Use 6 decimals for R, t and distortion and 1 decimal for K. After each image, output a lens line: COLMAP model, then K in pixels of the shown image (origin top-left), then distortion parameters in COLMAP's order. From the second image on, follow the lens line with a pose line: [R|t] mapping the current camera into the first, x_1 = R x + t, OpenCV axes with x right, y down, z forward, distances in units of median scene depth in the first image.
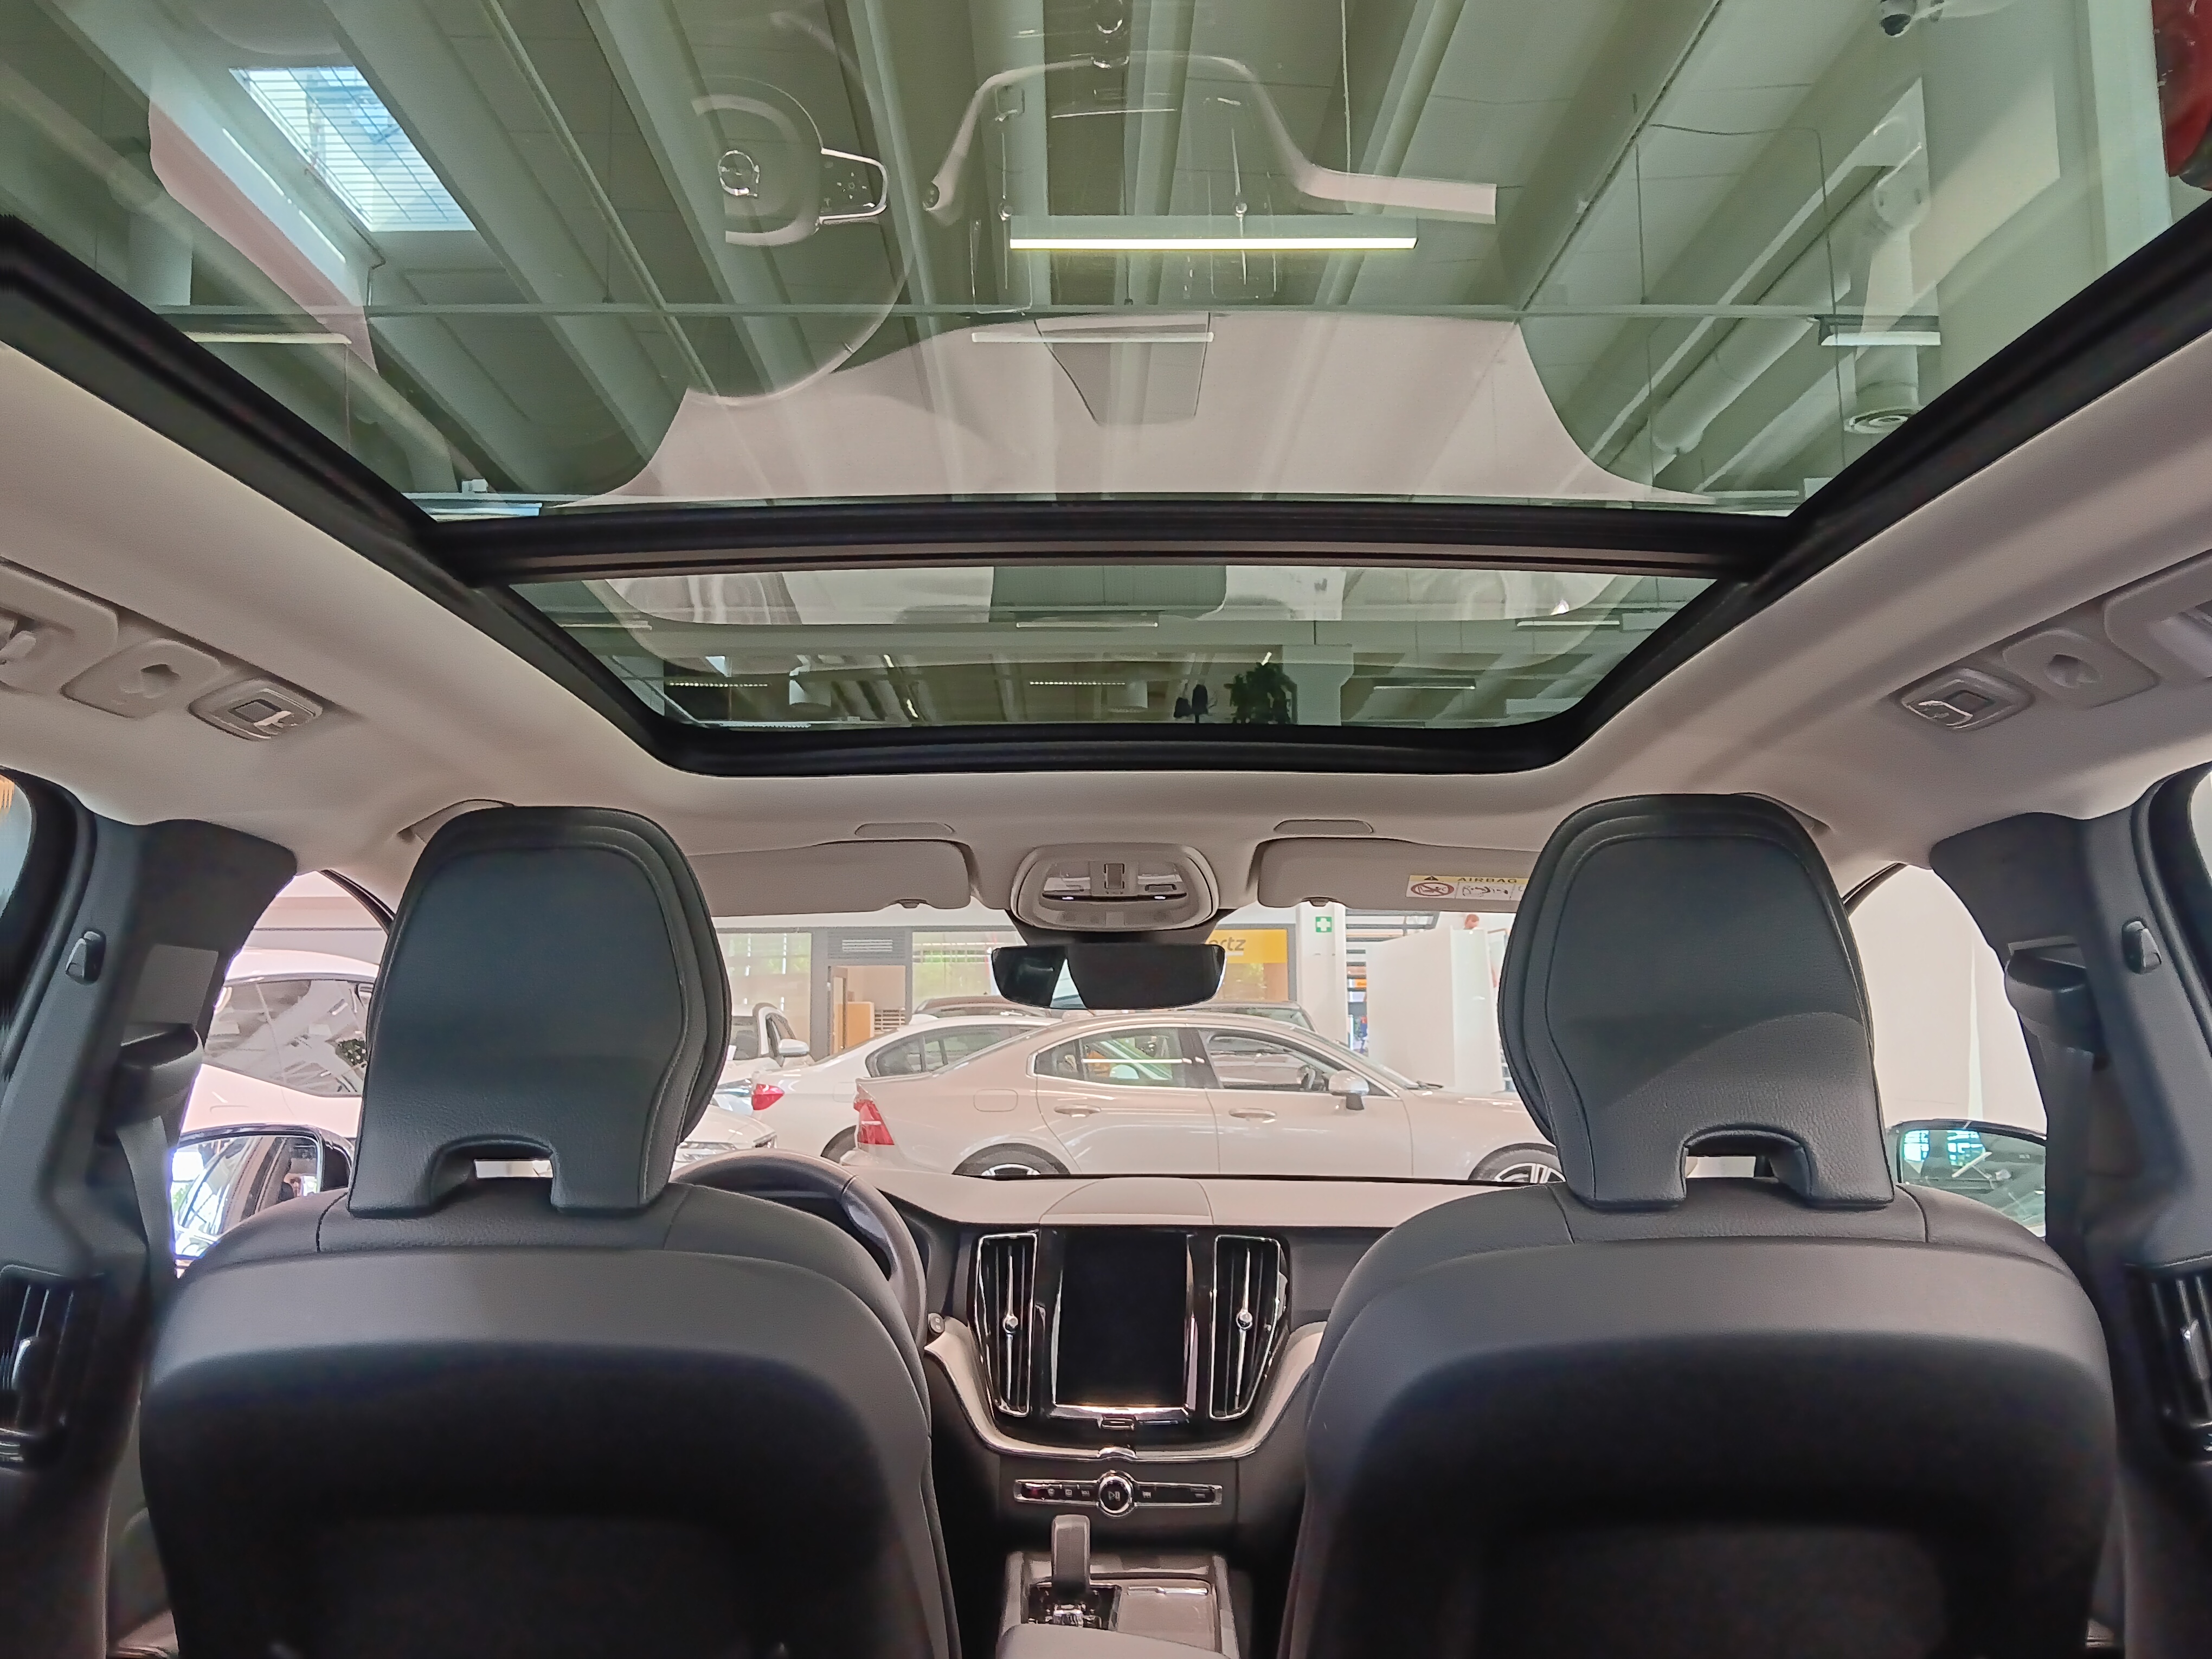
lens RADIAL K [[1809.4, 0, 1095.6], [0, 1809.4, 821.7], [0, 0, 1]] dist [0.010296, 0.001403]
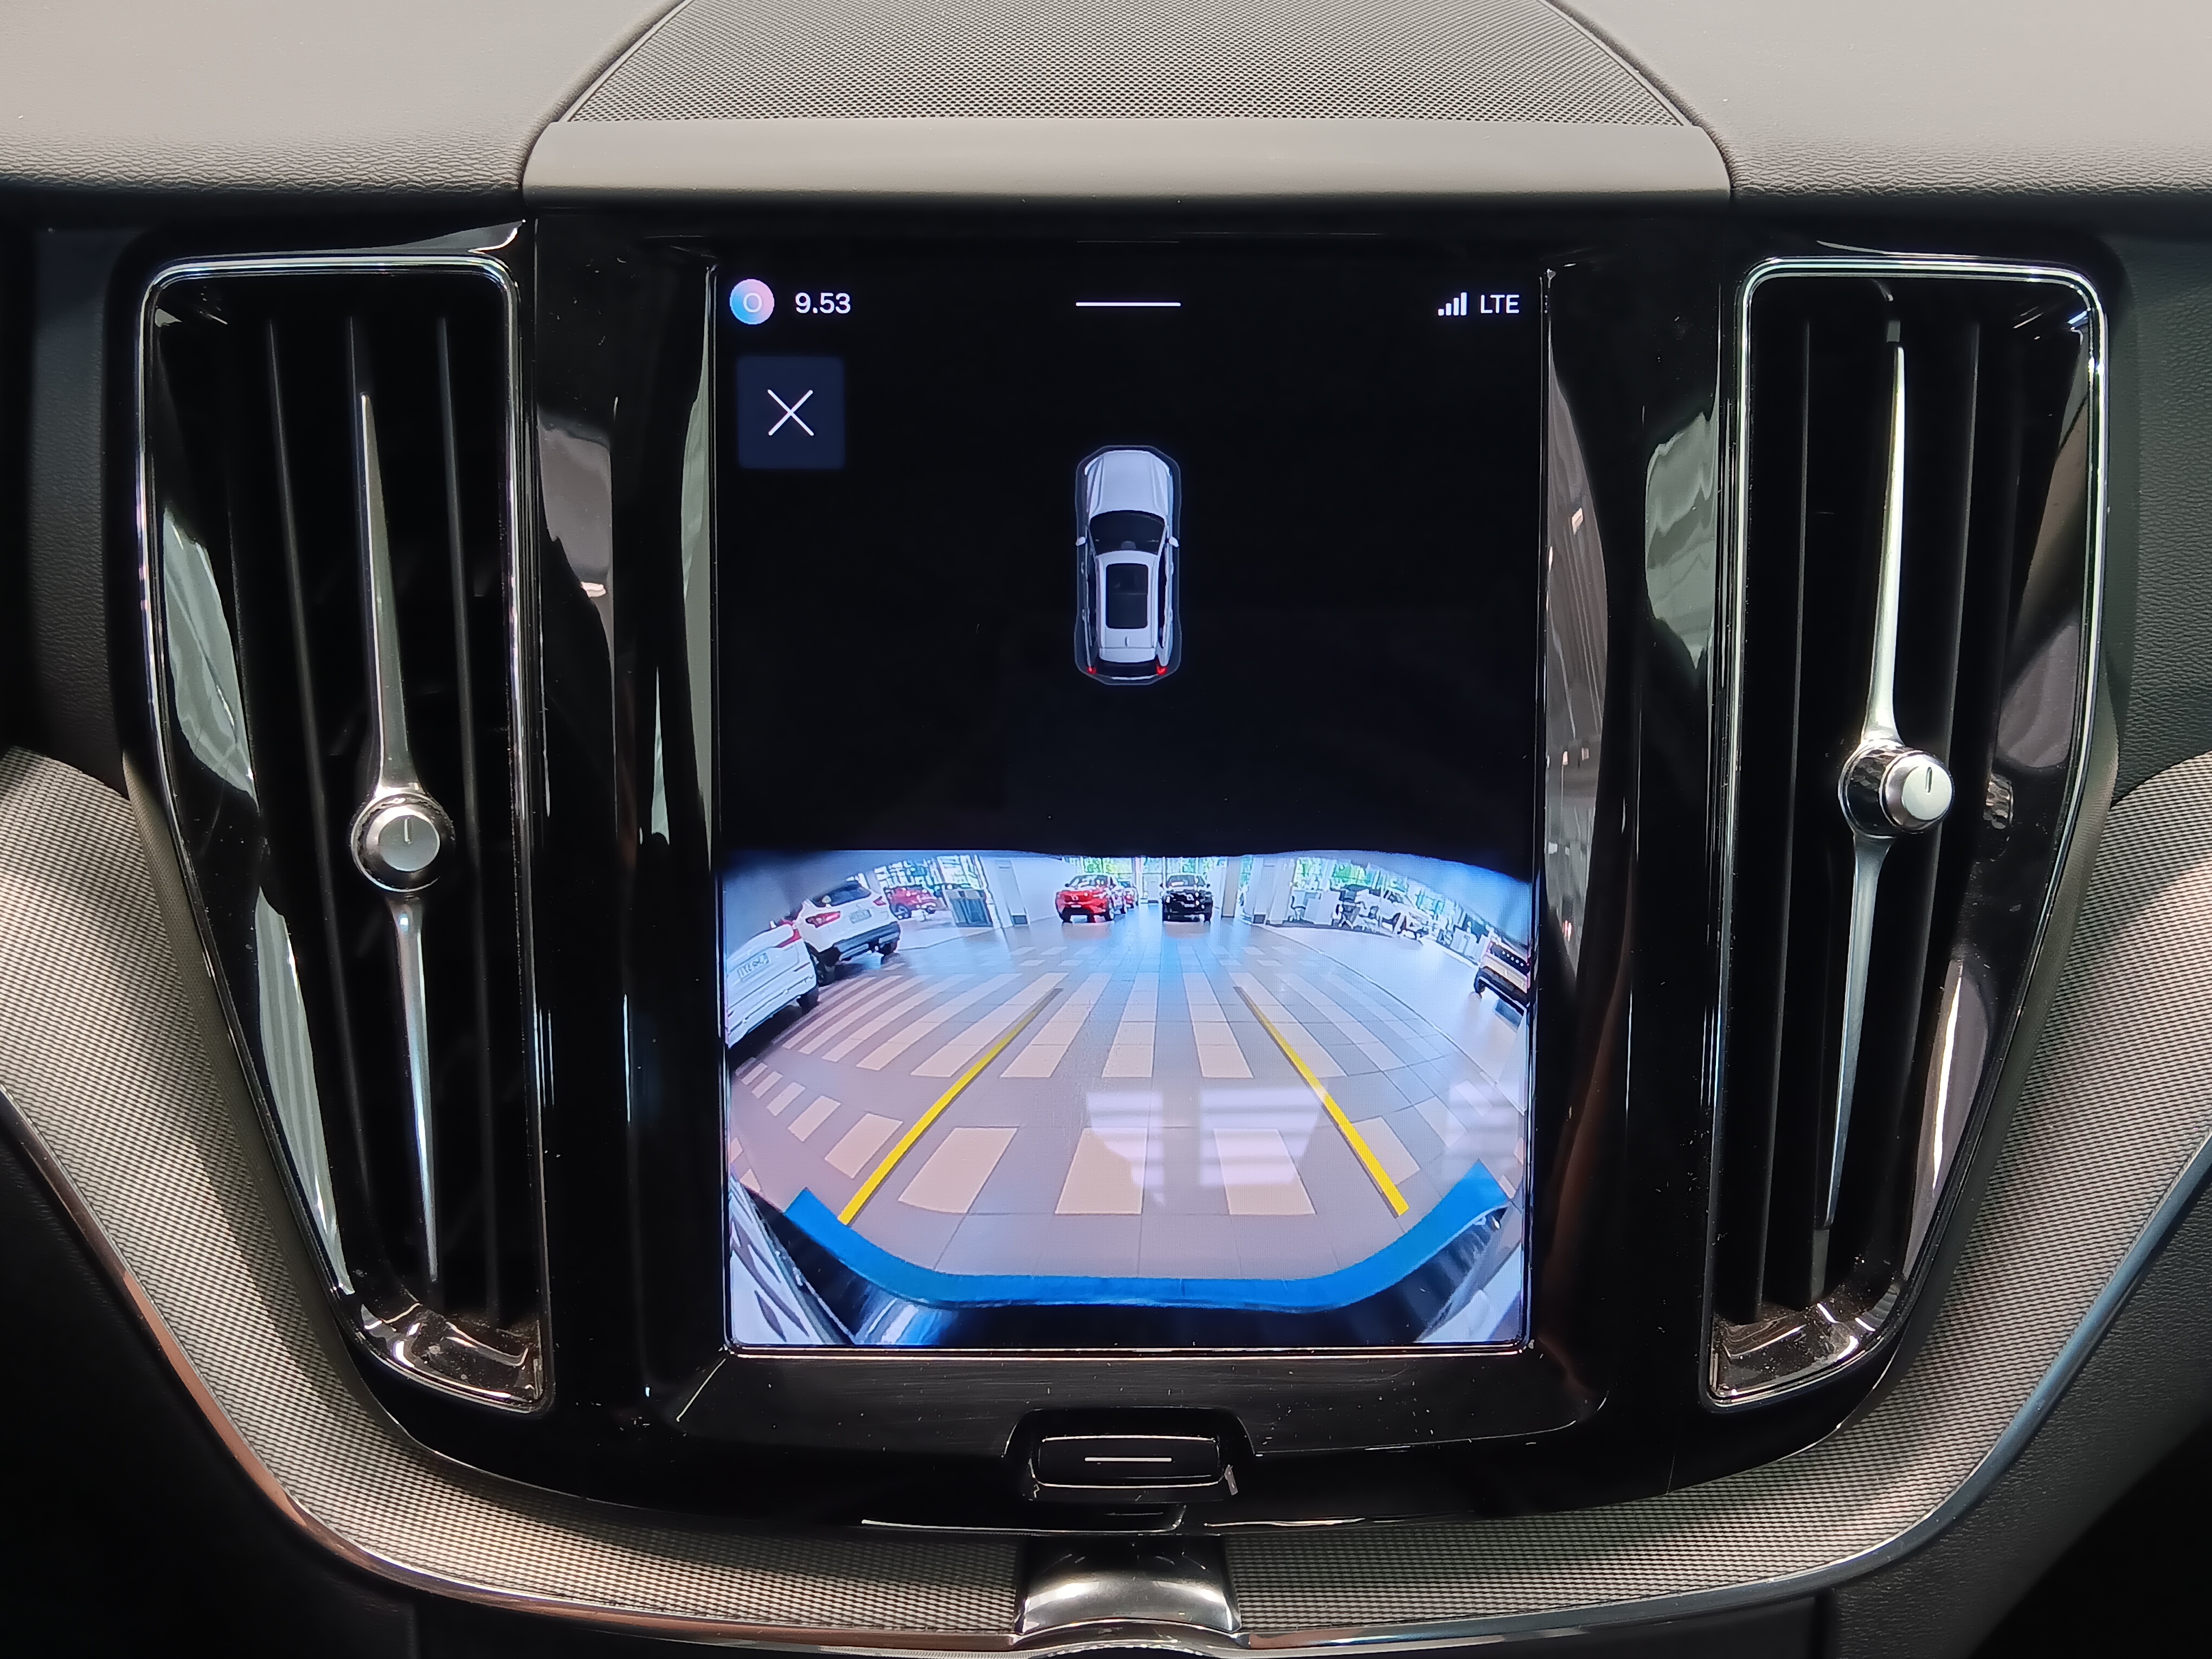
lens RADIAL K [[1809.4, 0, 1095.6], [0, 1809.4, 821.7], [0, 0, 1]] dist [0.010296, 0.001403]
pose [[0.987395, -0.062853, 0.145262, -0.009874], [-0.026009, 0.840863, 0.540623, 0.189623], [-0.156126, -0.537587, 0.828629, 0.864490]]
